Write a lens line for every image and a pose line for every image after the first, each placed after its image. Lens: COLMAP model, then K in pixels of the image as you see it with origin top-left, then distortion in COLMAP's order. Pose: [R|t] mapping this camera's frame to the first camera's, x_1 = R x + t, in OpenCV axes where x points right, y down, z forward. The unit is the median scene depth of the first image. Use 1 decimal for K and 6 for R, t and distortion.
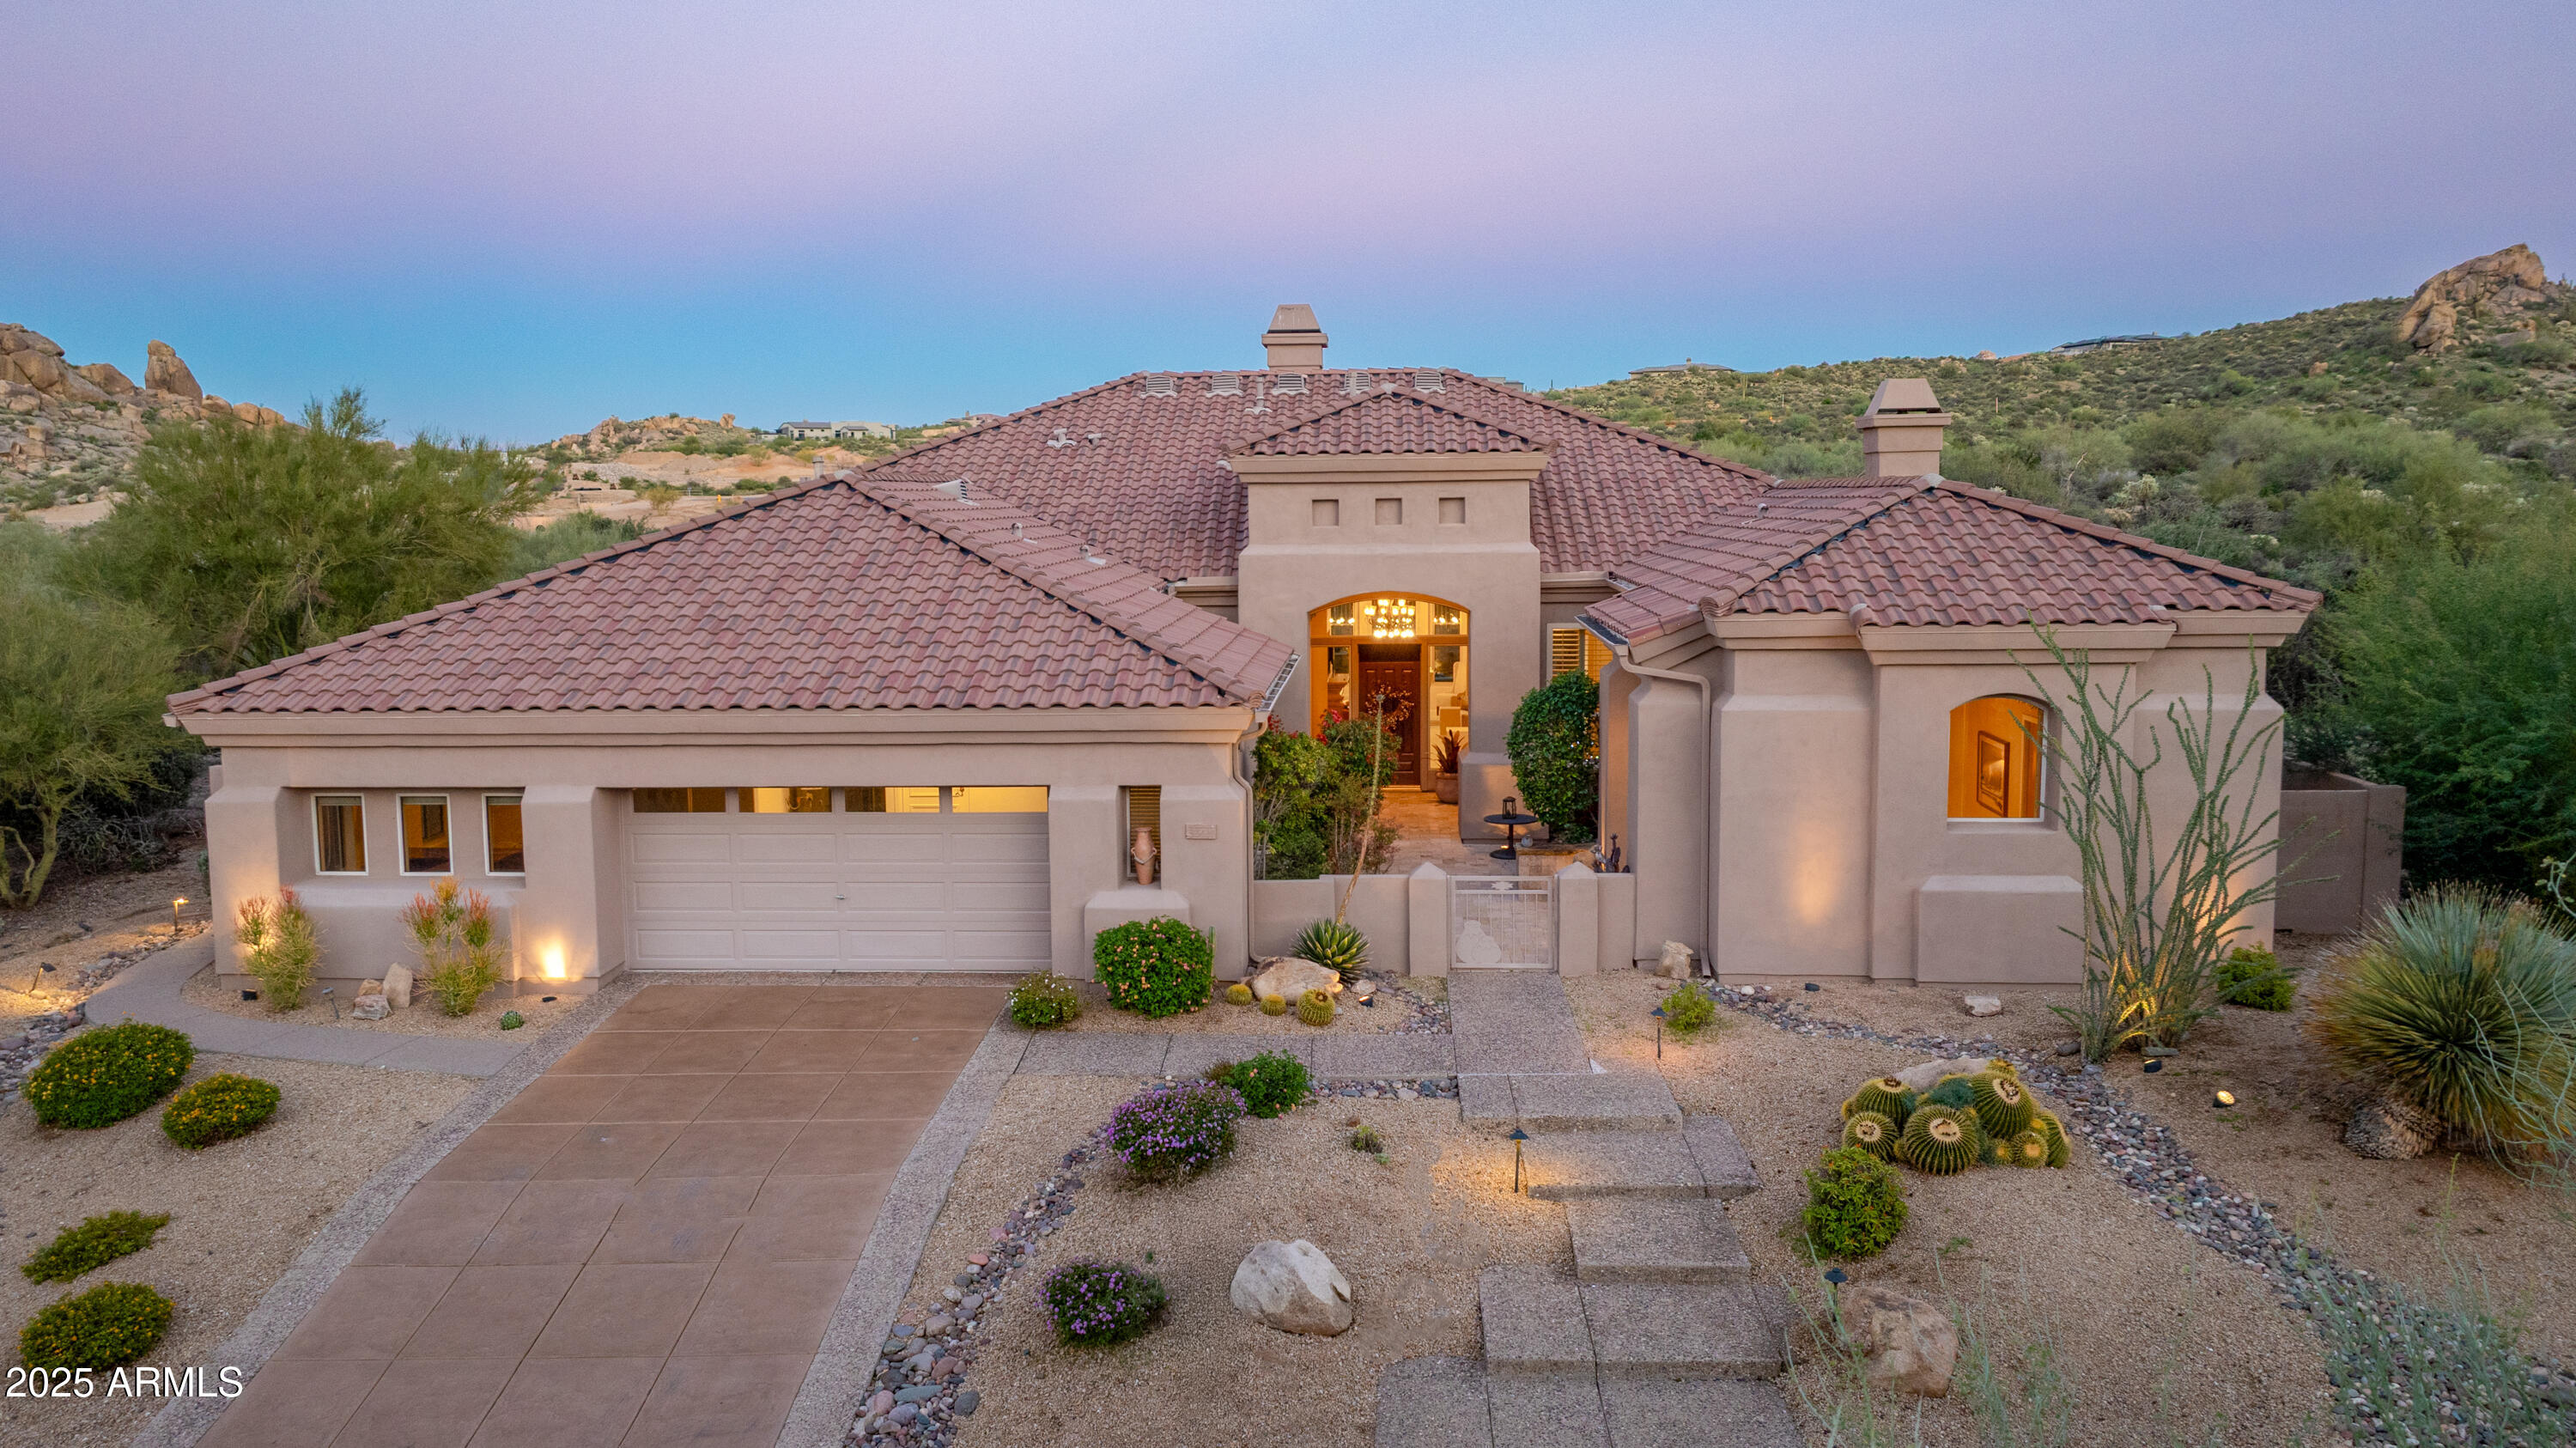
lens RADIAL K [[1961.1, 0, 1288.0], [0, 1961.1, 724.0], [0, 0, 1]] dist [-0.019078, 0.006271]
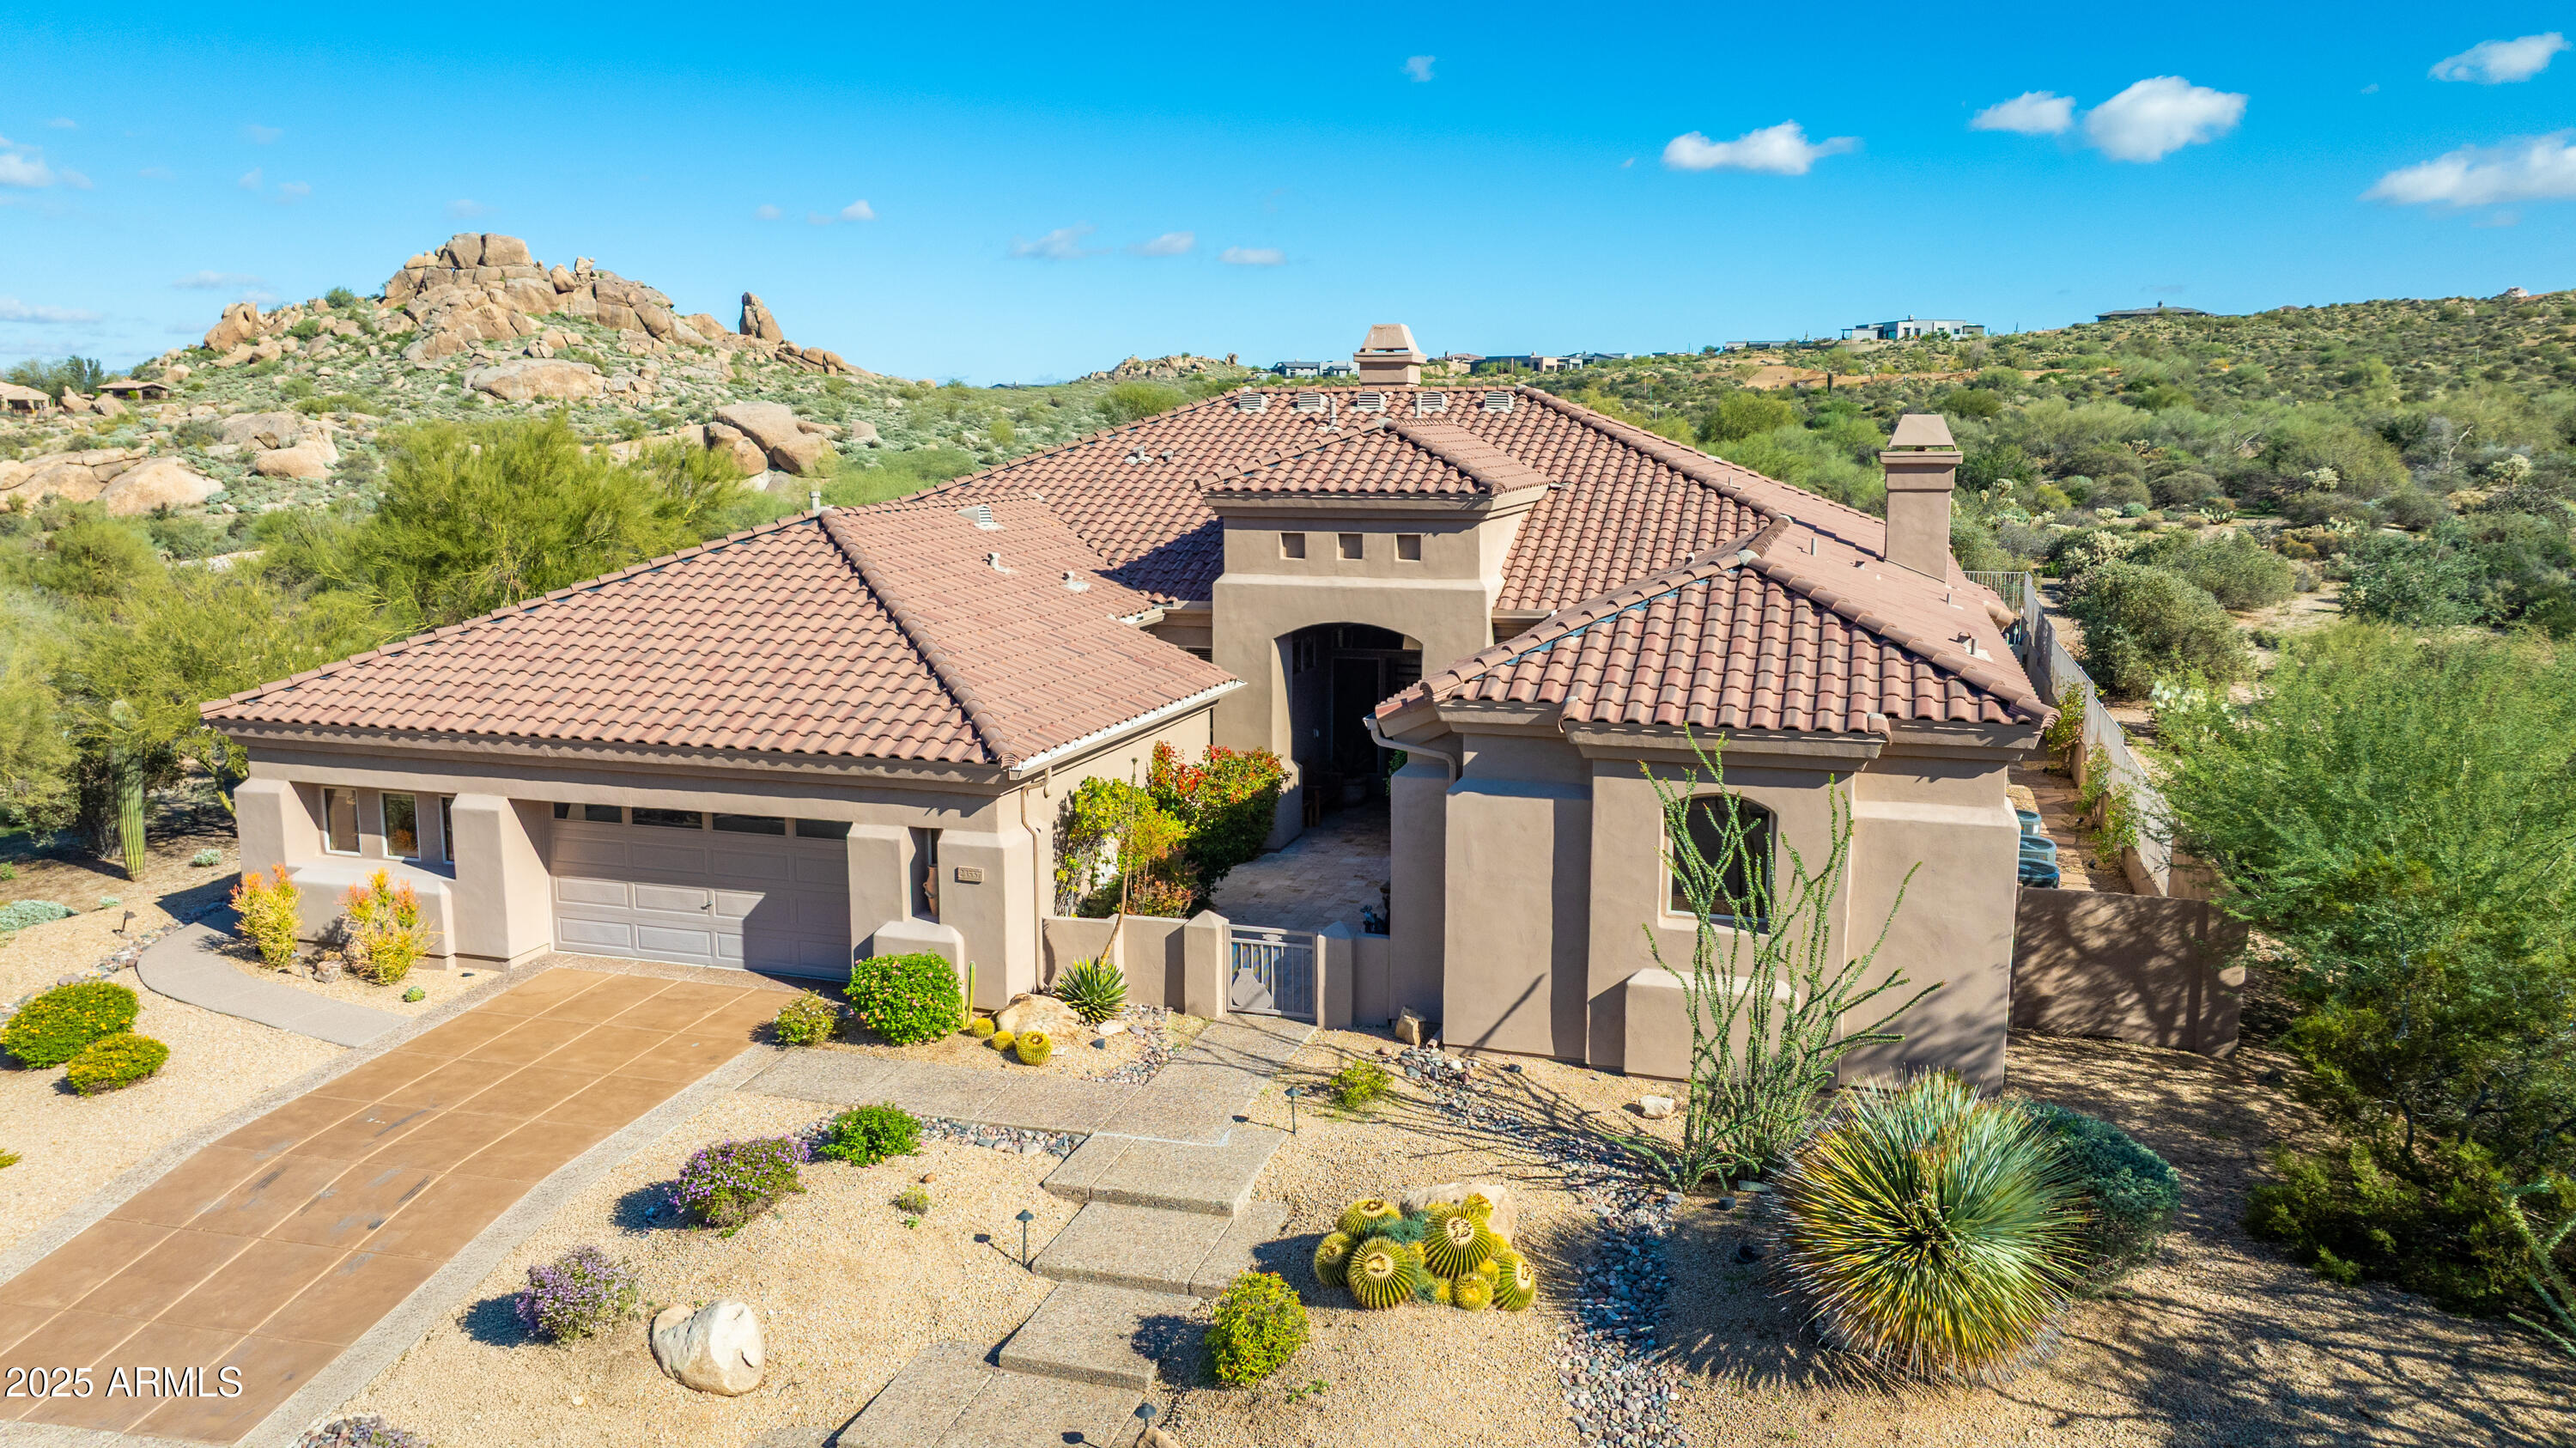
lens RADIAL K [[1814.1, 0, 1288.0], [0, 1814.1, 724.0], [0, 0, 1]] dist [-0.017721, 0.003741]
pose [[0.971343, 0.048937, -0.232591, 0.352727], [-0.038776, 0.998091, 0.048064, -0.082804], [0.234499, -0.037668, 0.971386, 0.060659]]
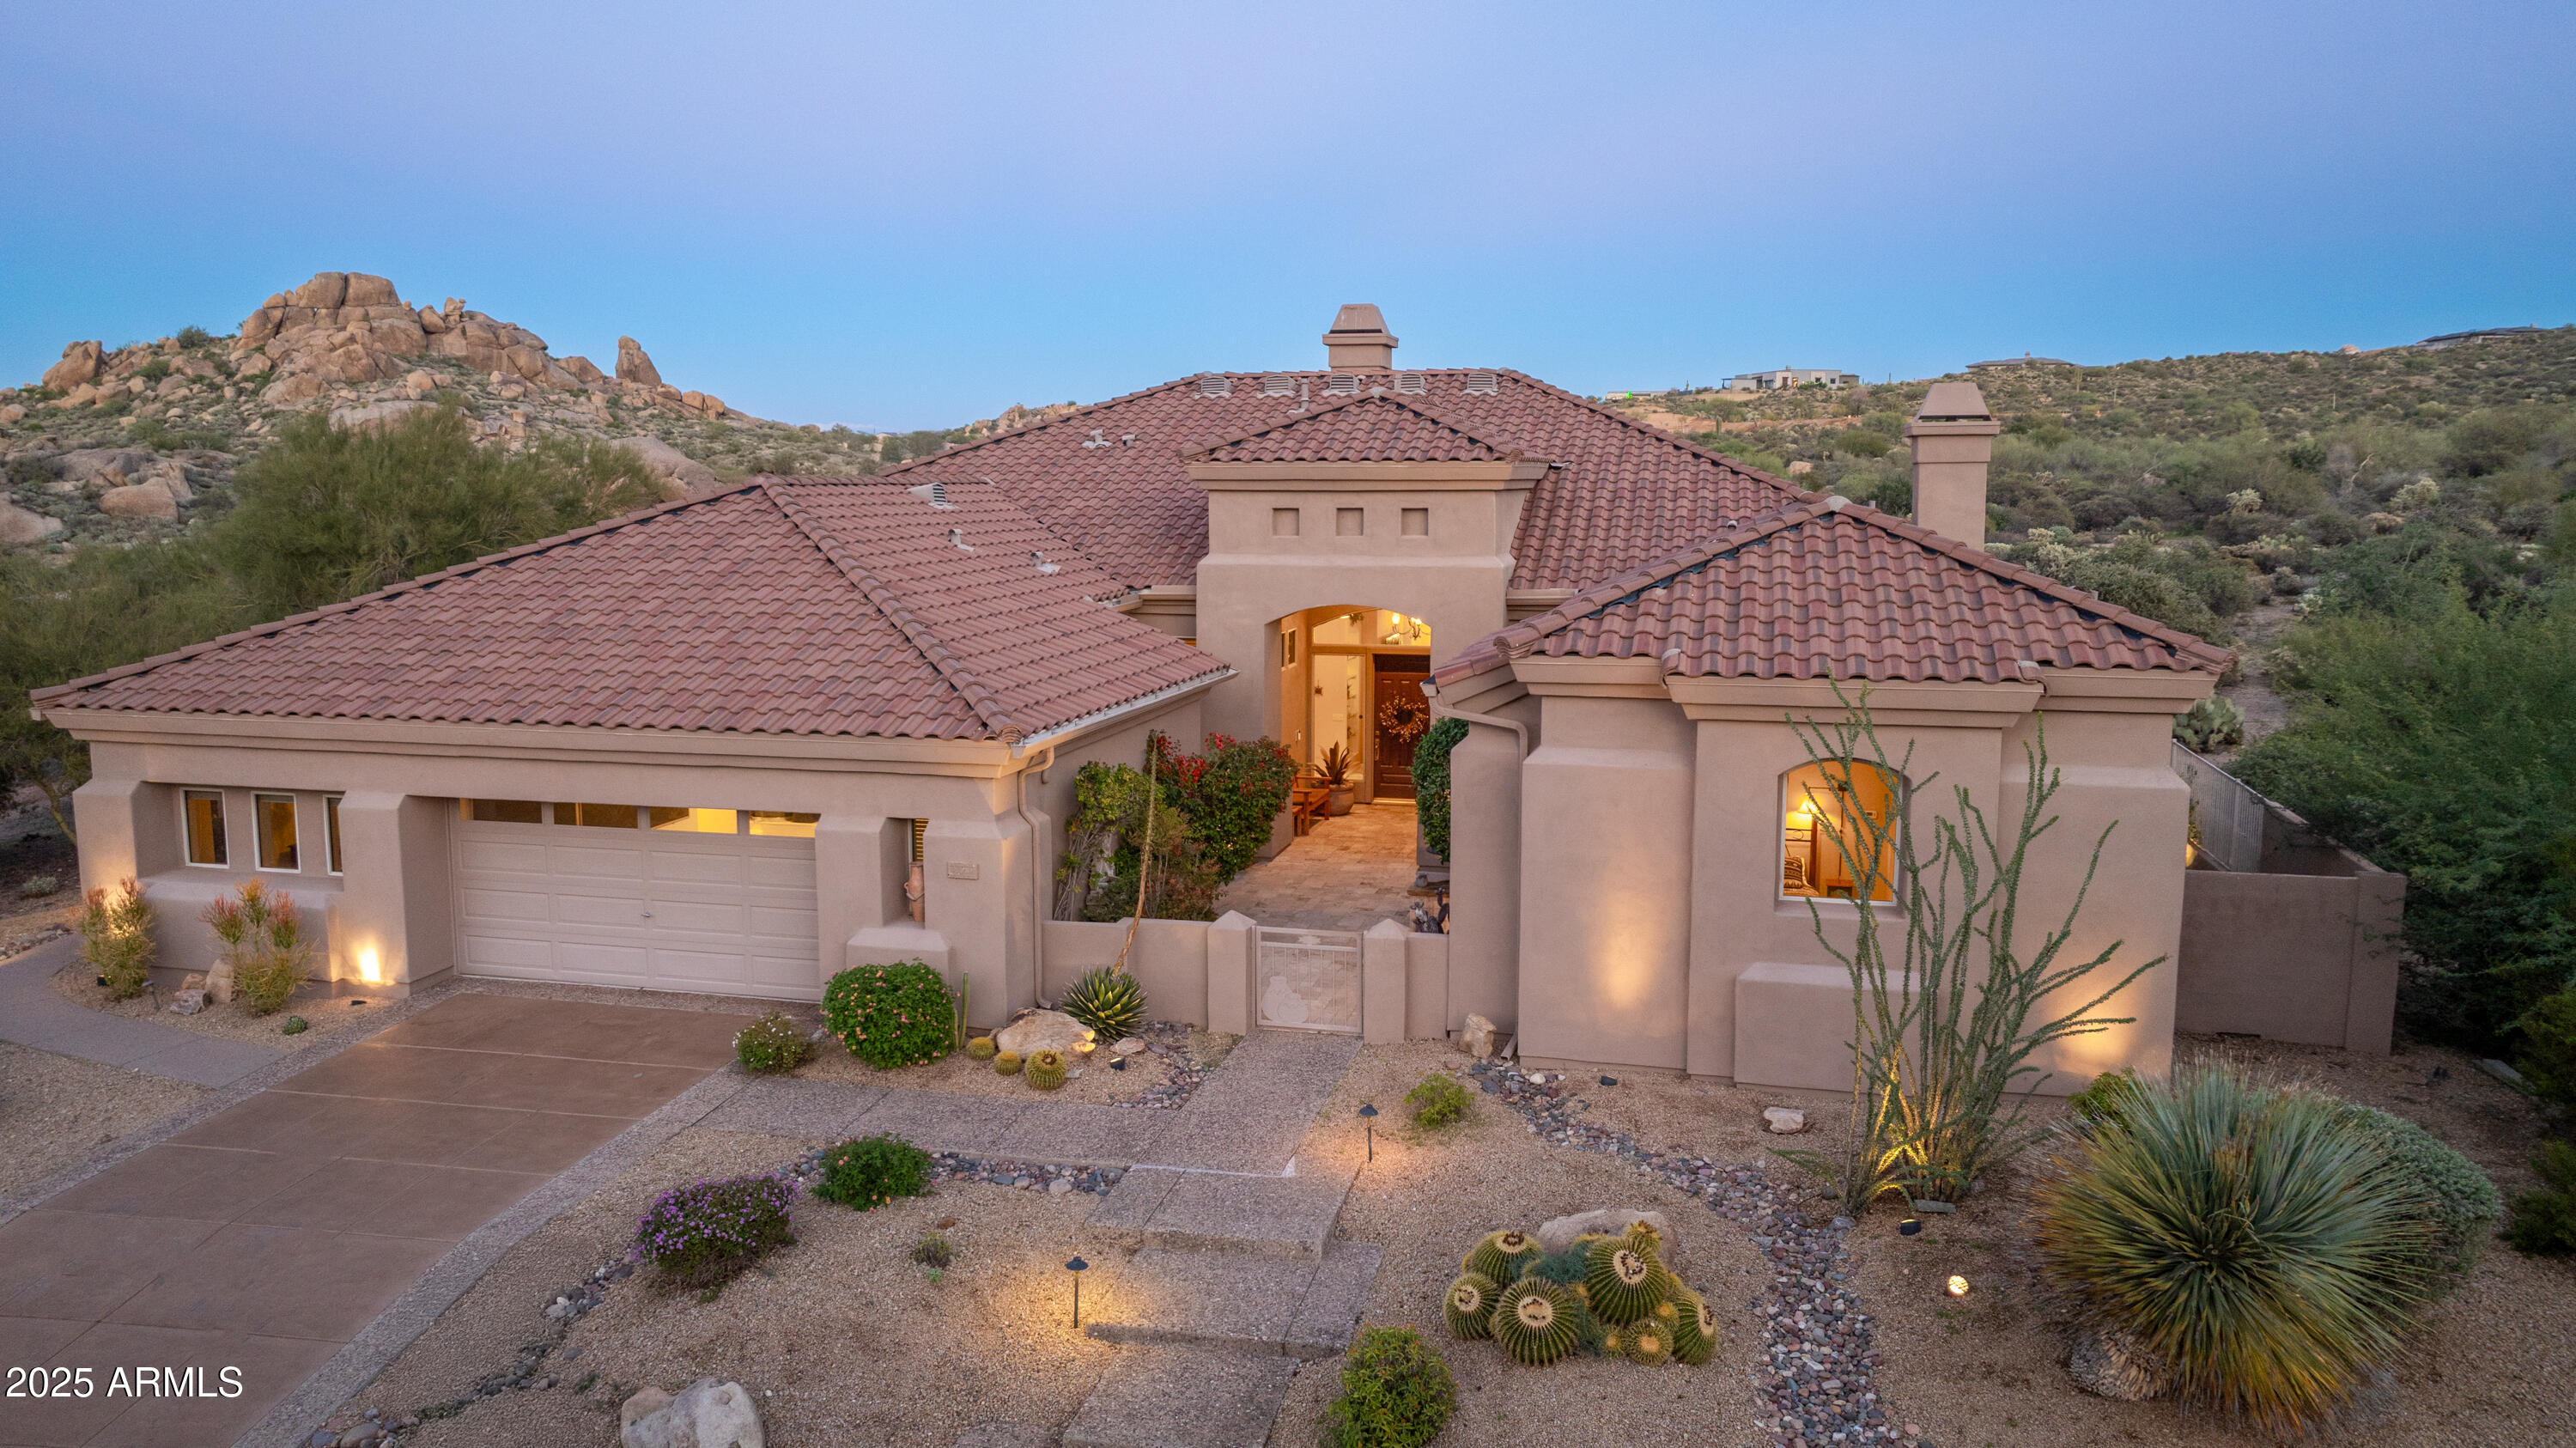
lens RADIAL K [[1826.1, 0, 1294.0], [0, 1826.1, 720.6], [0, 0, 1]] dist [-0.024919, 0.026183]
pose [[0.984426, 0.034077, -0.172464, 0.256307], [-0.031487, 0.999347, 0.017732, -0.036898], [0.172955, -0.012026, 0.984856, 0.162959]]
